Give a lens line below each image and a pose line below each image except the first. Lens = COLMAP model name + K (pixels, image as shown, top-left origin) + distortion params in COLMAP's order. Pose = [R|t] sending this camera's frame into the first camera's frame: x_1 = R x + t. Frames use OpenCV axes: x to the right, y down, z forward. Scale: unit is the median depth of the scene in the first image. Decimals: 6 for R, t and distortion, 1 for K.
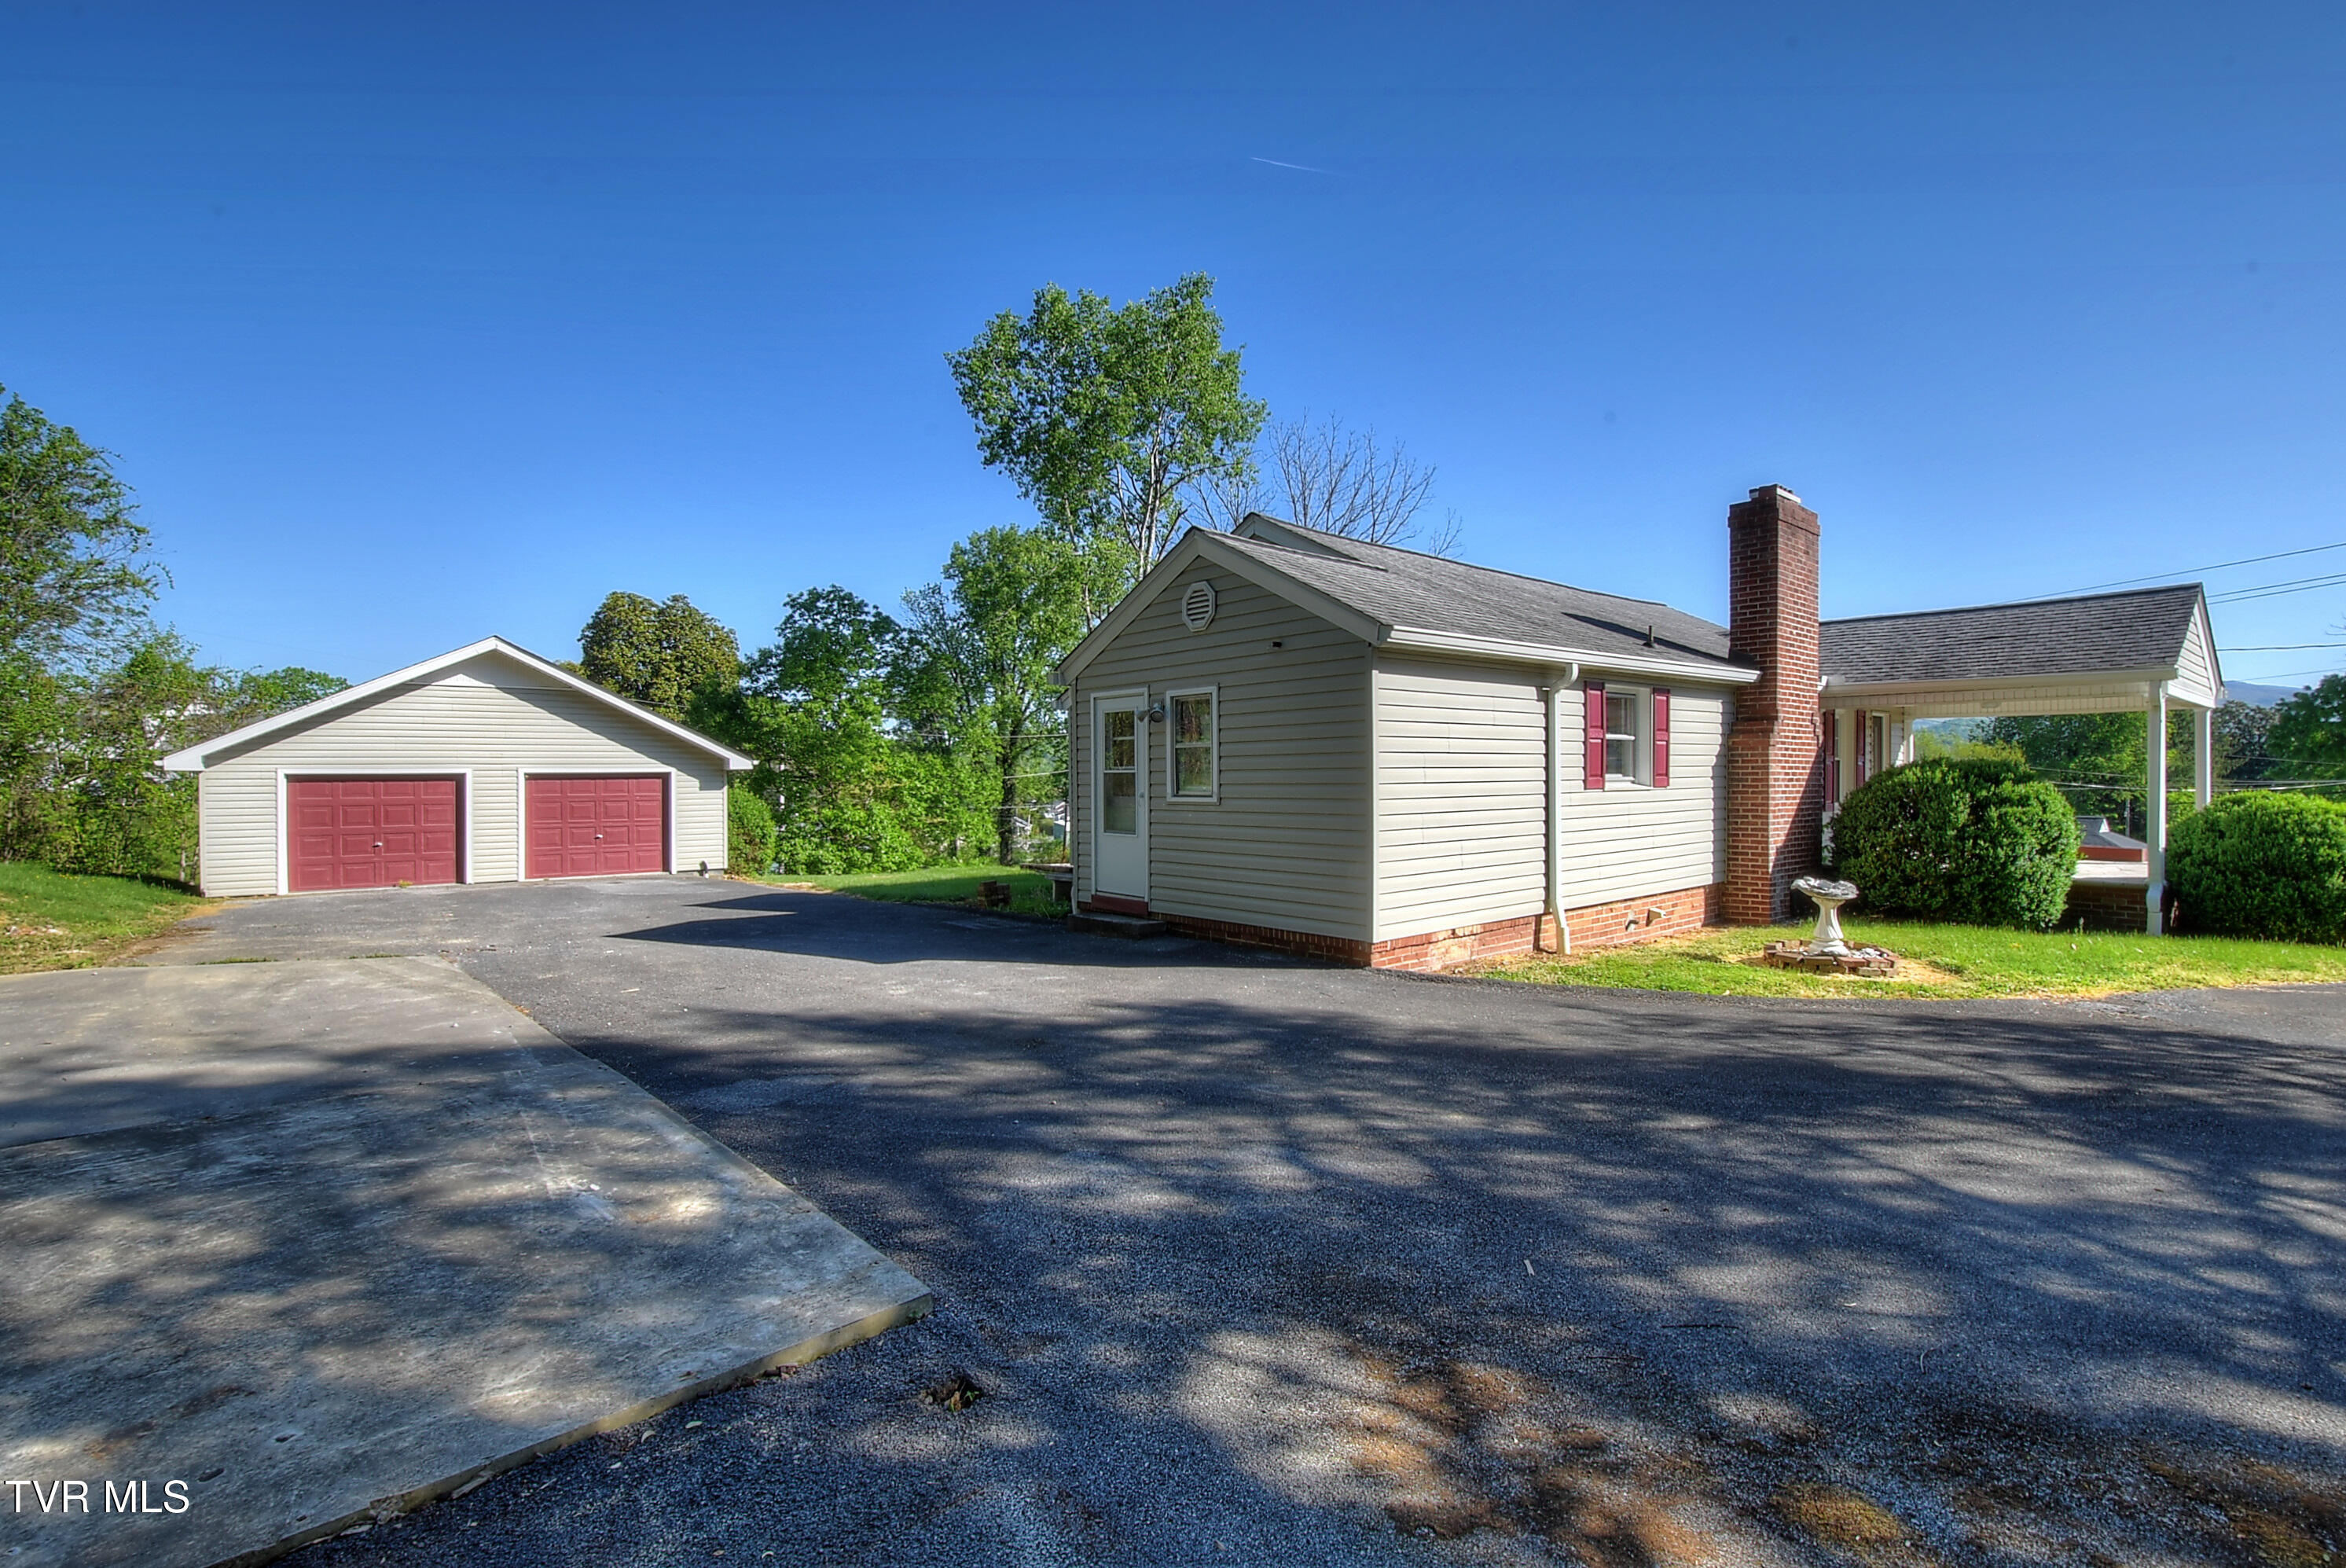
lens RADIAL K [[1034.9, 0, 1173.0], [0, 1034.9, 784.0], [0, 0, 1]] dist [0.015350, -0.009047]
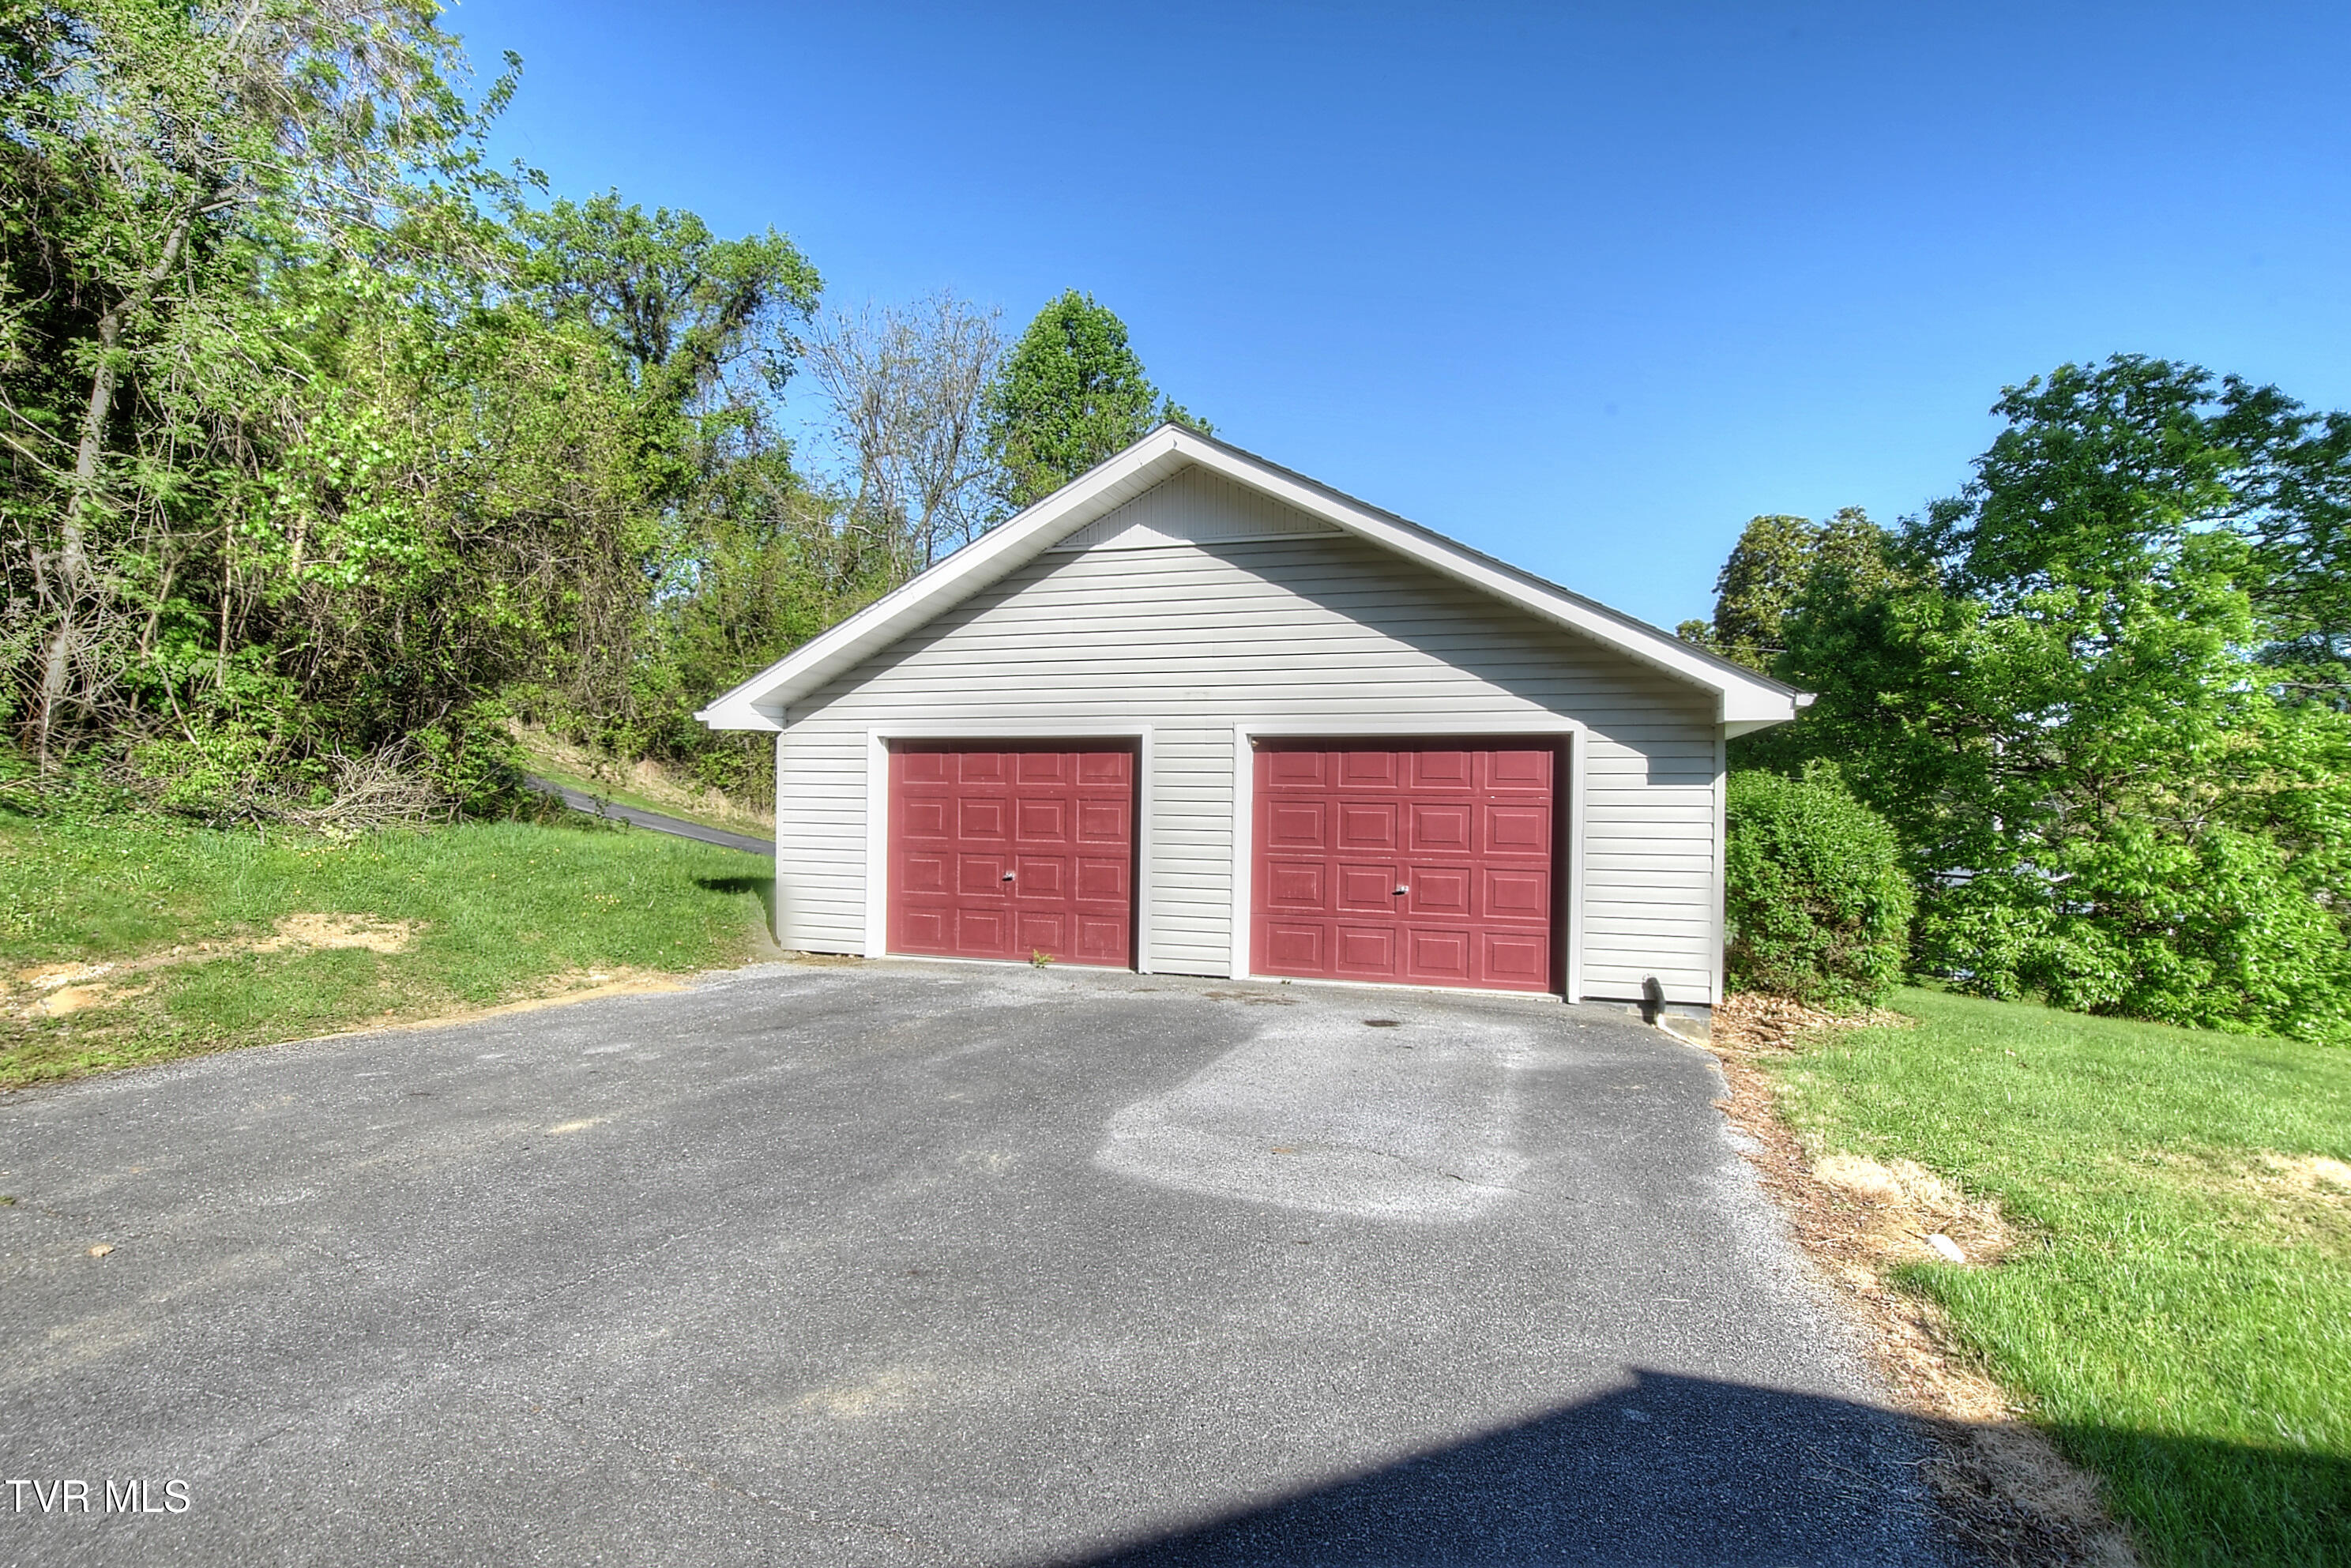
lens RADIAL K [[1231.4, 0, 1159.3], [0, 1231.4, 785.2], [0, 0, 1]] dist [-0.004813, -0.001853]
pose [[0.555126, 0.015131, -0.831629, -0.132305], [-0.017411, 0.999827, 0.006569, 0.005015], [0.831584, 0.010833, 0.555293, 0.425668]]
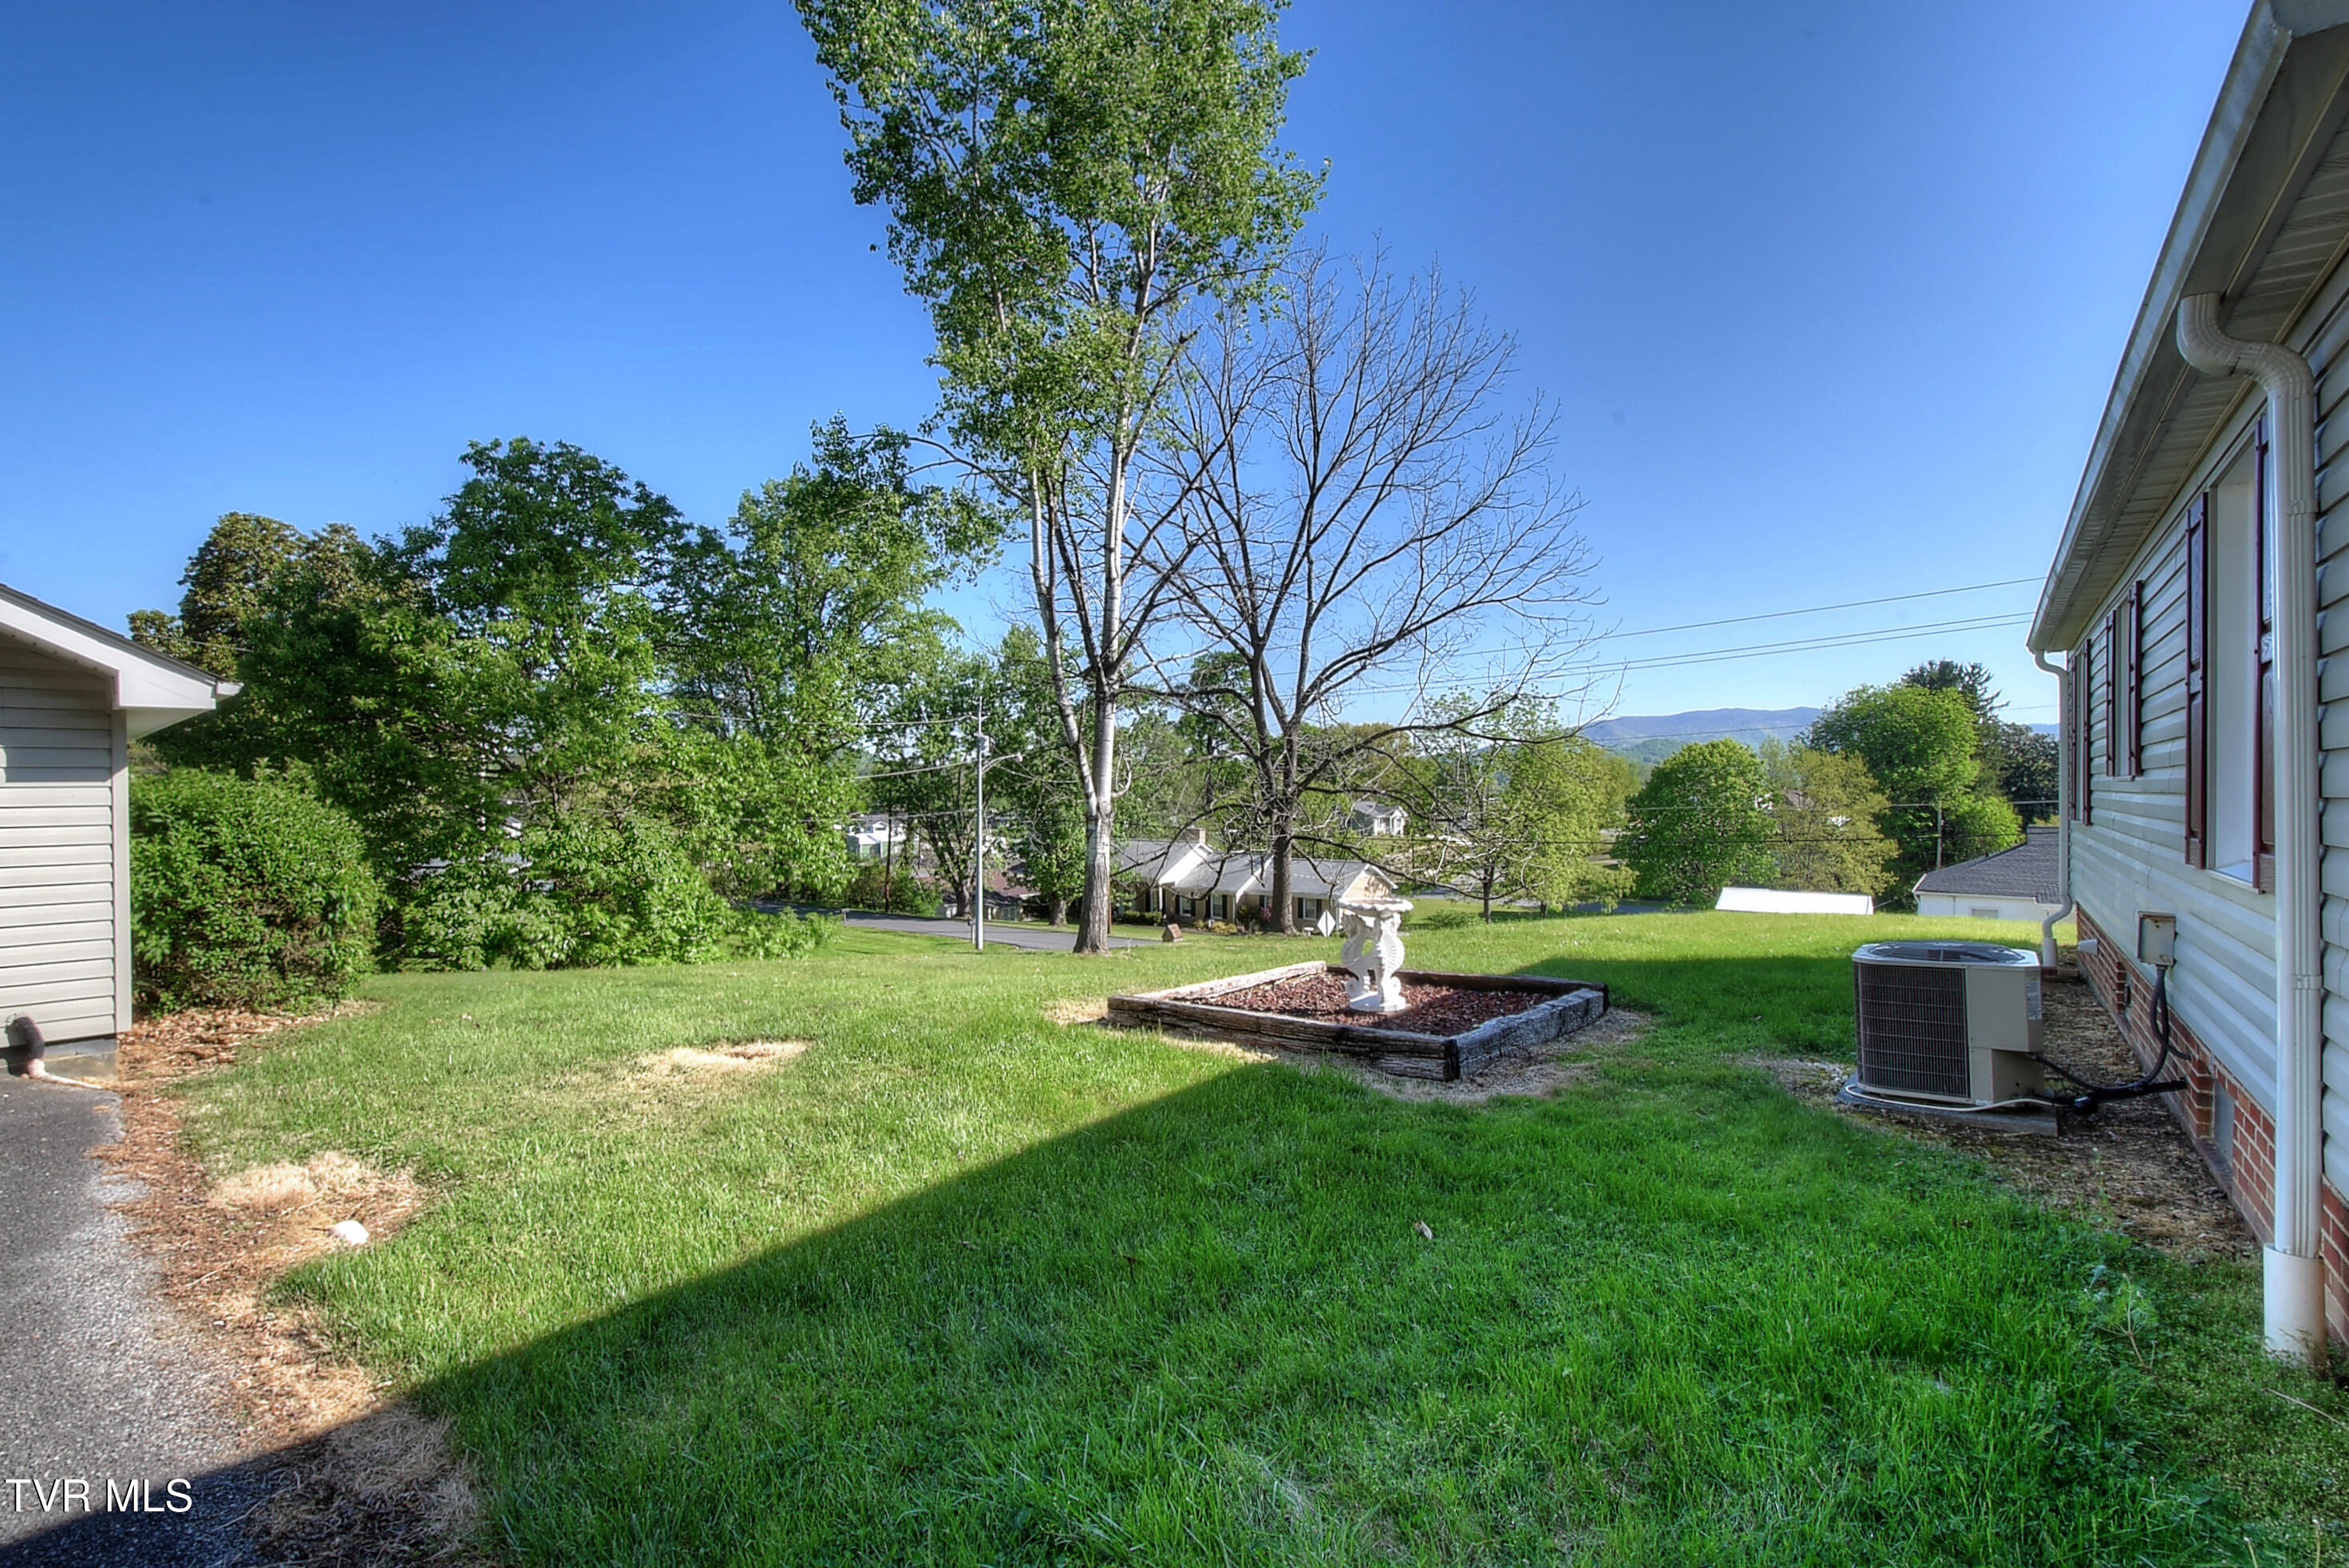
lens RADIAL K [[1051.7, 0, 1168.0], [0, 1051.7, 786.6], [0, 0, 1]] dist [0.008431, -0.009493]
pose [[0.982277, 0.001781, 0.187427, -0.129202], [-0.000321, 0.999969, -0.007820, 0.007215], [-0.187435, 0.007621, 0.982247, 0.443069]]
